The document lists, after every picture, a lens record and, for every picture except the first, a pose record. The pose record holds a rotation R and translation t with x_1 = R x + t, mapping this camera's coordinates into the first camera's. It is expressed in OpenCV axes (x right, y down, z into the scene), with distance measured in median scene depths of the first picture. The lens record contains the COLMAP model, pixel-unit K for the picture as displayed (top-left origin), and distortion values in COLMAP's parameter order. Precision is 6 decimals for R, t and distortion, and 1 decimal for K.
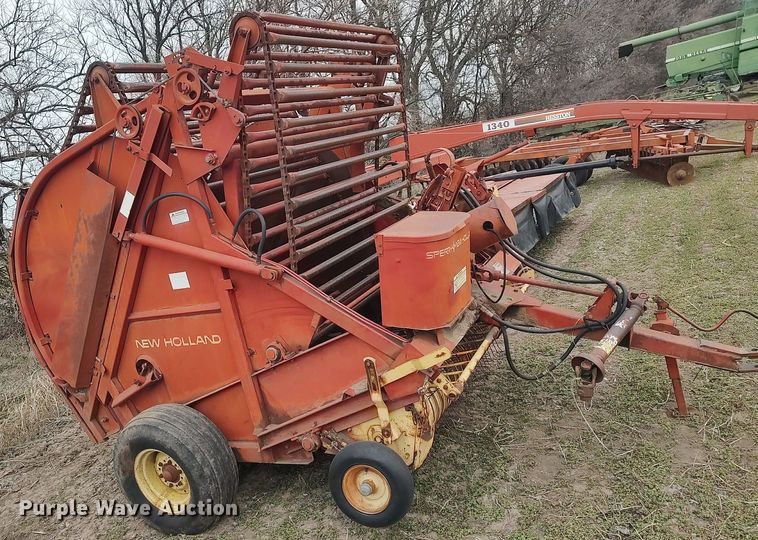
lens RADIAL K [[651.3, 0, 333.6], [0, 651.3, 274.7], [0, 0, 1]] dist [0.012261, -0.021844]
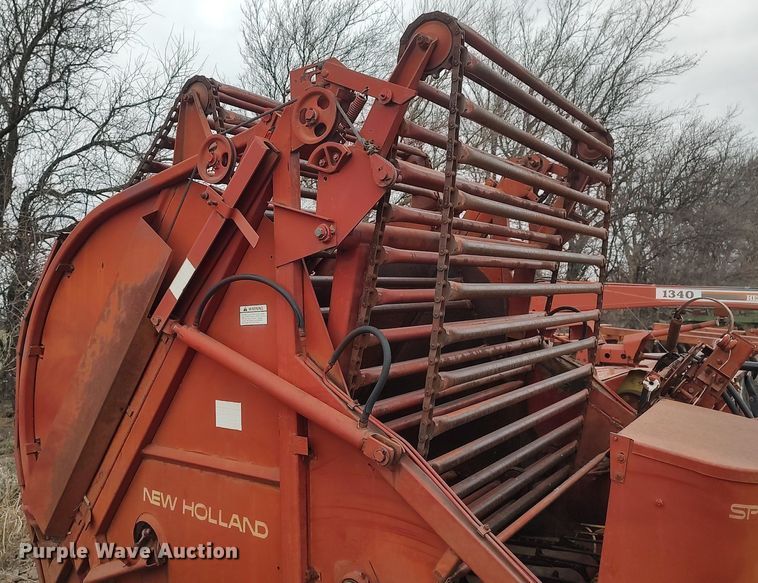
lens RADIAL K [[619.5, 0, 320.2], [0, 619.5, 261.6], [0, 0, 1]] dist [0.035310, -0.013230]
pose [[0.963365, 0.197770, -0.181148, -0.075973], [-0.232258, 0.952953, -0.194775, -0.036157], [0.134104, 0.229712, 0.963975, 0.417650]]
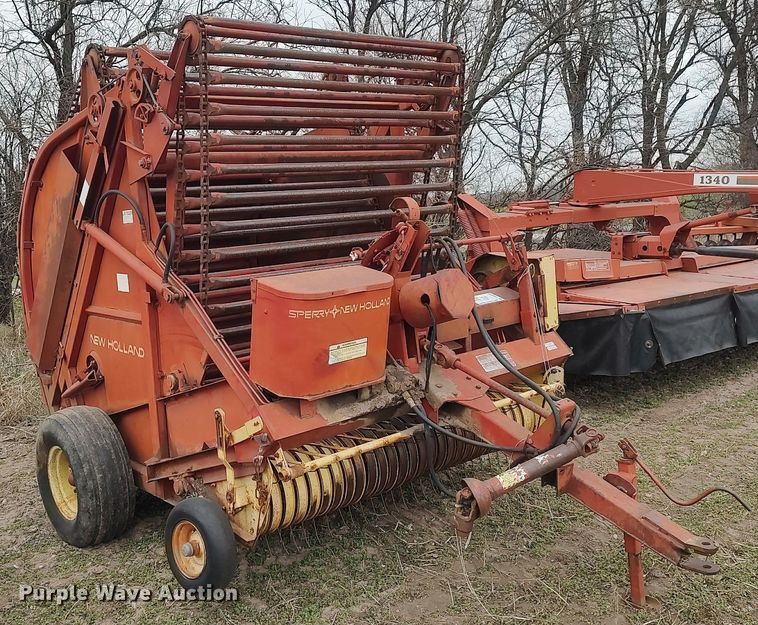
lens RADIAL K [[845.1, 0, 375.4], [0, 845.1, 306.1], [0, 0, 1]] dist [0.023394, 0.000000]
pose [[0.915400, 0.228013, -0.331741, 0.529531], [-0.226709, 0.973004, 0.043189, -0.096902], [0.332633, 0.035673, 0.942381, -0.034247]]
